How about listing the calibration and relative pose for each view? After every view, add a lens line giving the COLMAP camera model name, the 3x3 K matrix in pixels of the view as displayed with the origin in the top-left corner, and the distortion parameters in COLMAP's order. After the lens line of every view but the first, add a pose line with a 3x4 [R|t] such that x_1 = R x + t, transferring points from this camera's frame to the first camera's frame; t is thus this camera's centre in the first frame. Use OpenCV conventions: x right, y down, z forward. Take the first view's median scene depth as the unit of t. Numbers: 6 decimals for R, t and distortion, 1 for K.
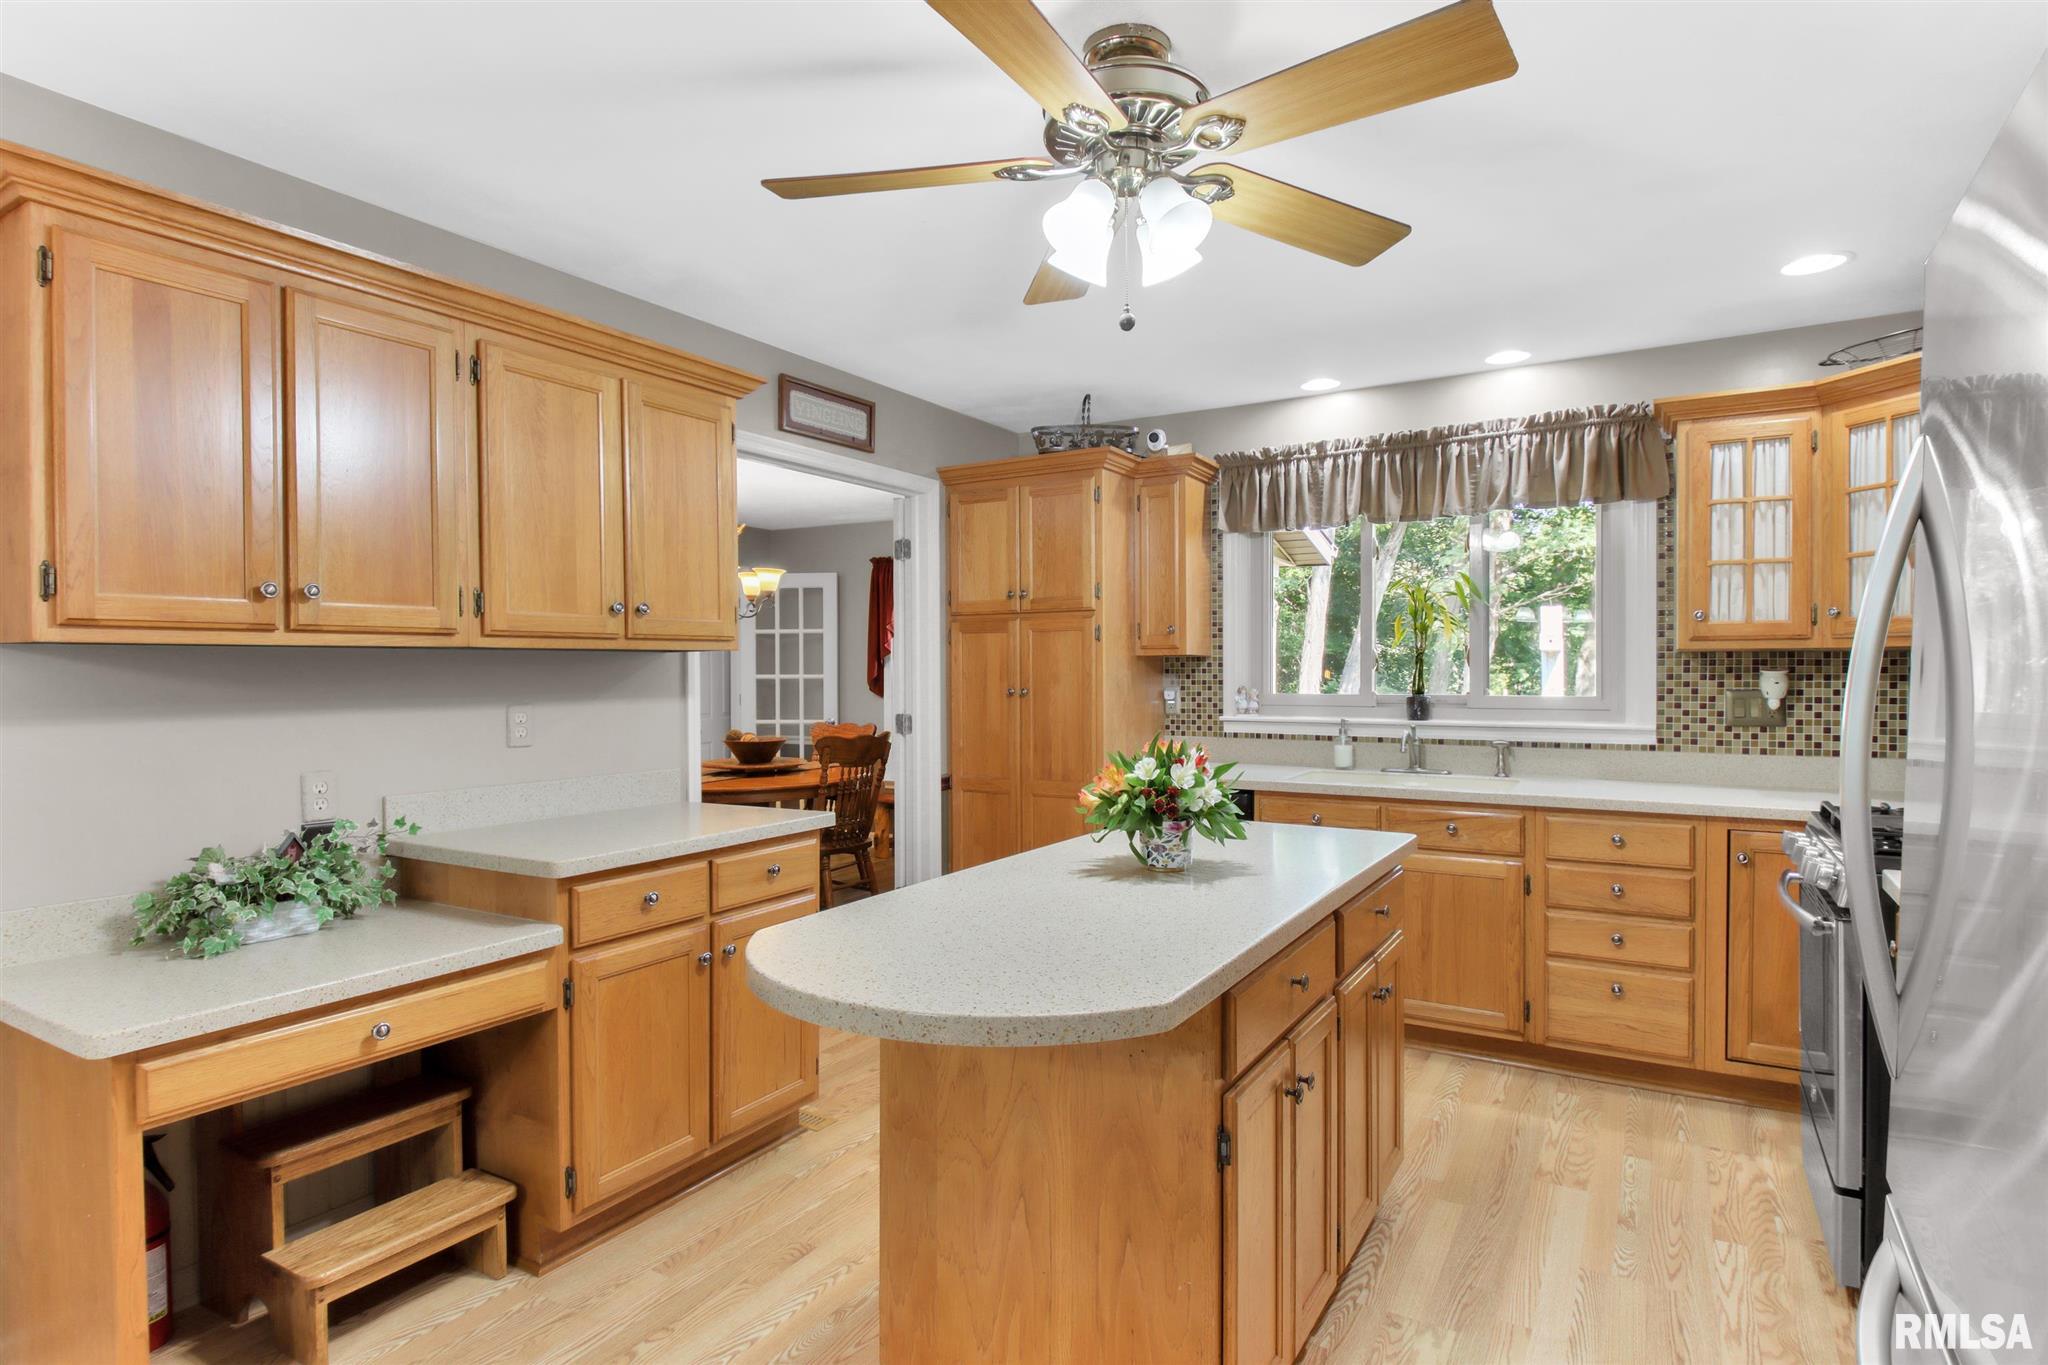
lens RADIAL K [[1040.4, 0, 1029.5], [0, 1040.4, 680.2], [0, 0, 1]] dist [0.021054, -0.021390]
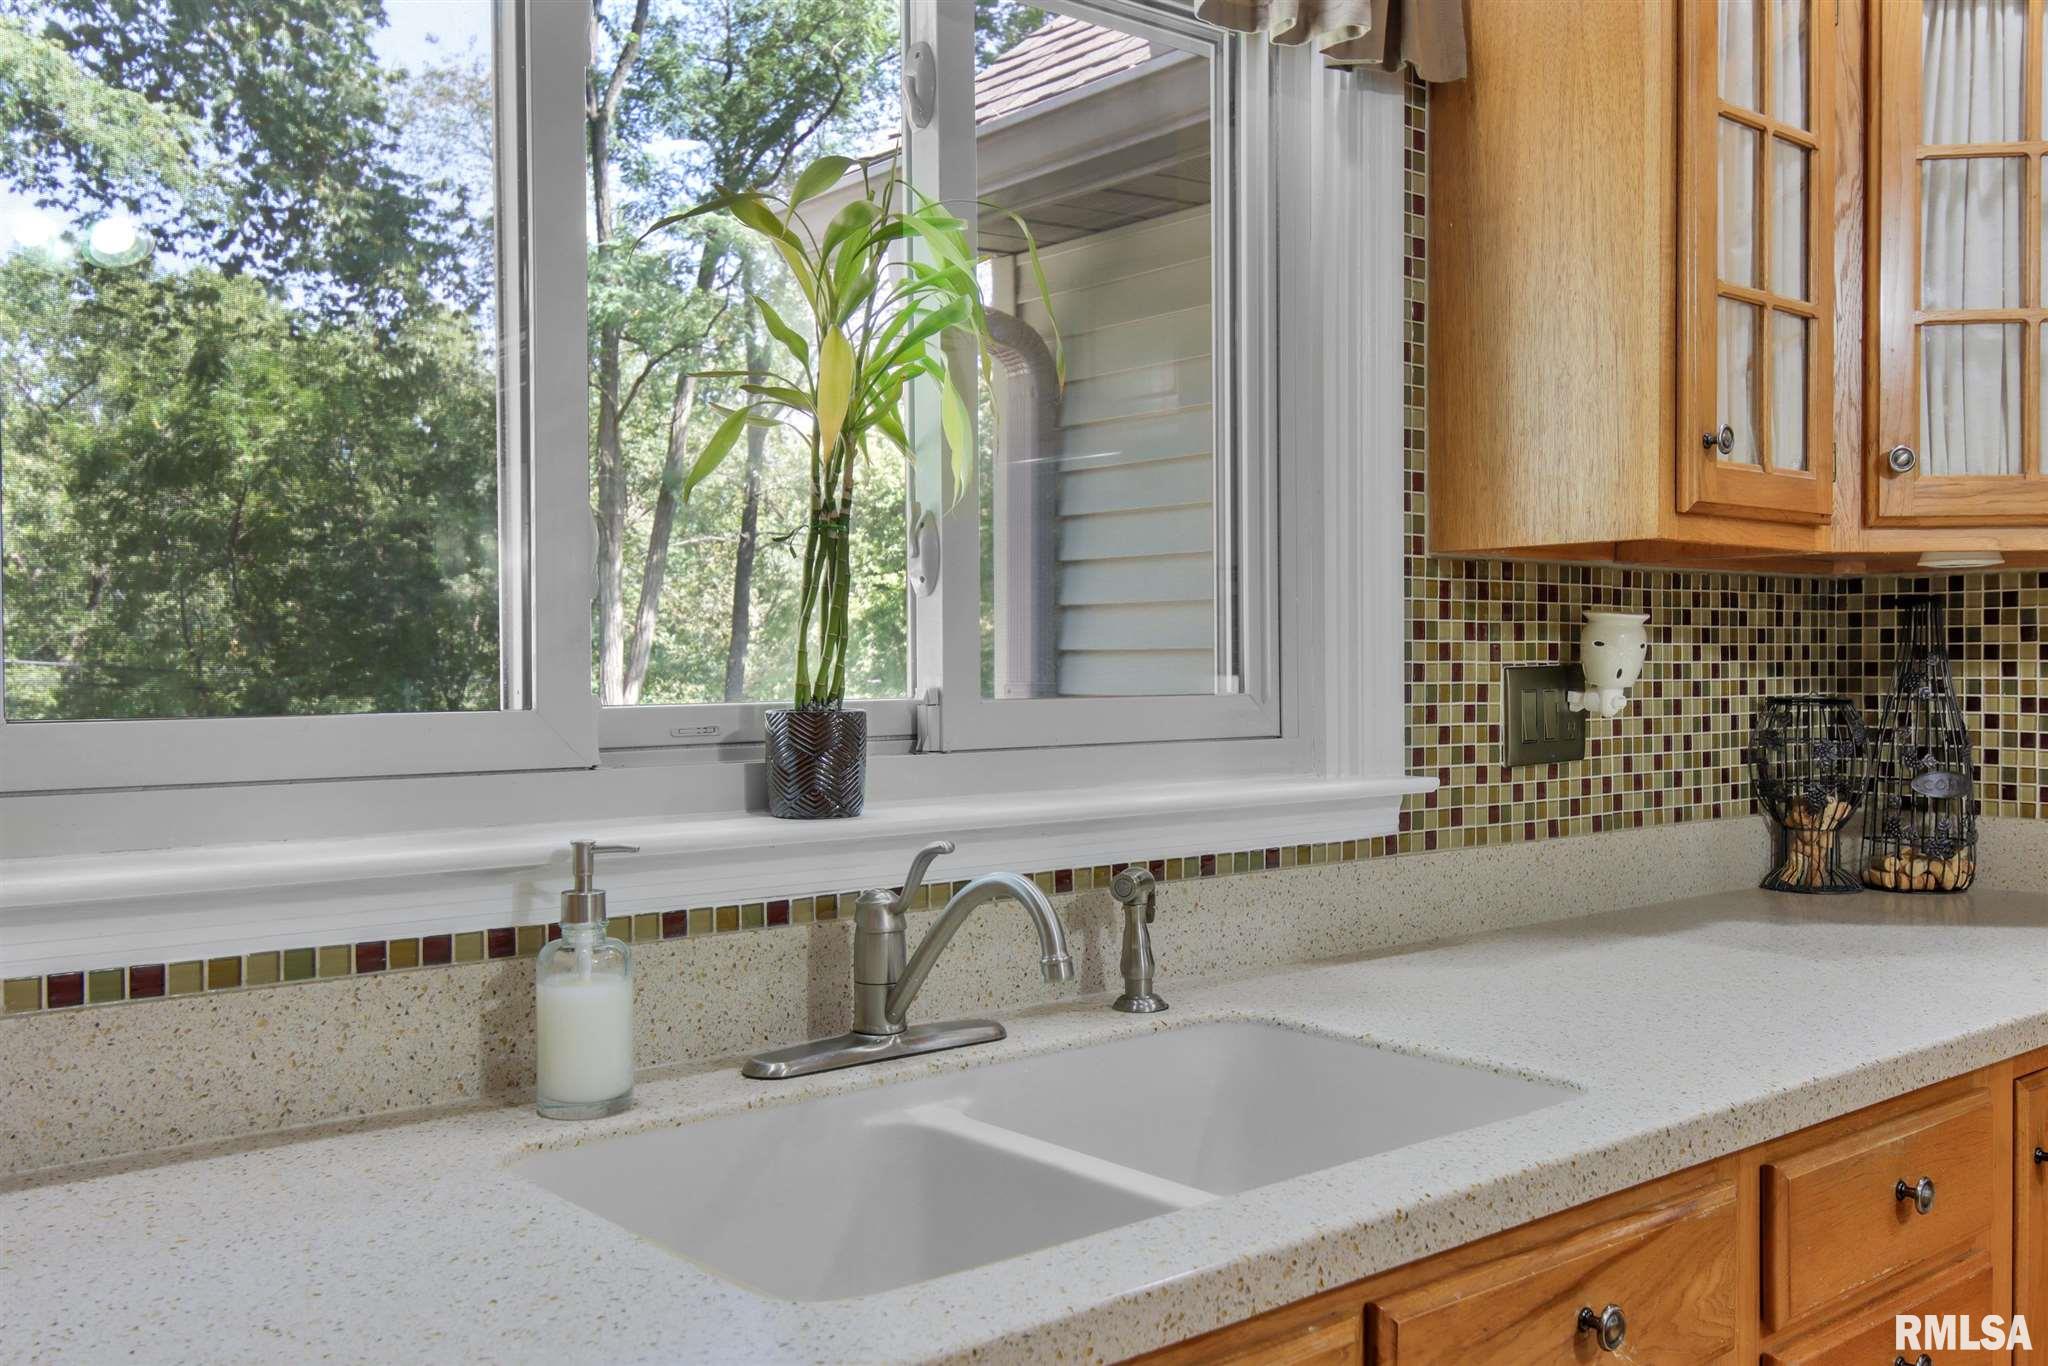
lens RADIAL K [[1816.7, 0, 1026.3], [0, 1816.7, 682.9], [0, 0, 1]] dist [0.018971, 0.004586]
pose [[0.304107, -0.004490, 0.952627, 0.015363], [0.014618, 0.999893, 0.000046, 0.012172], [-0.952526, 0.013911, 0.304140, 0.951572]]
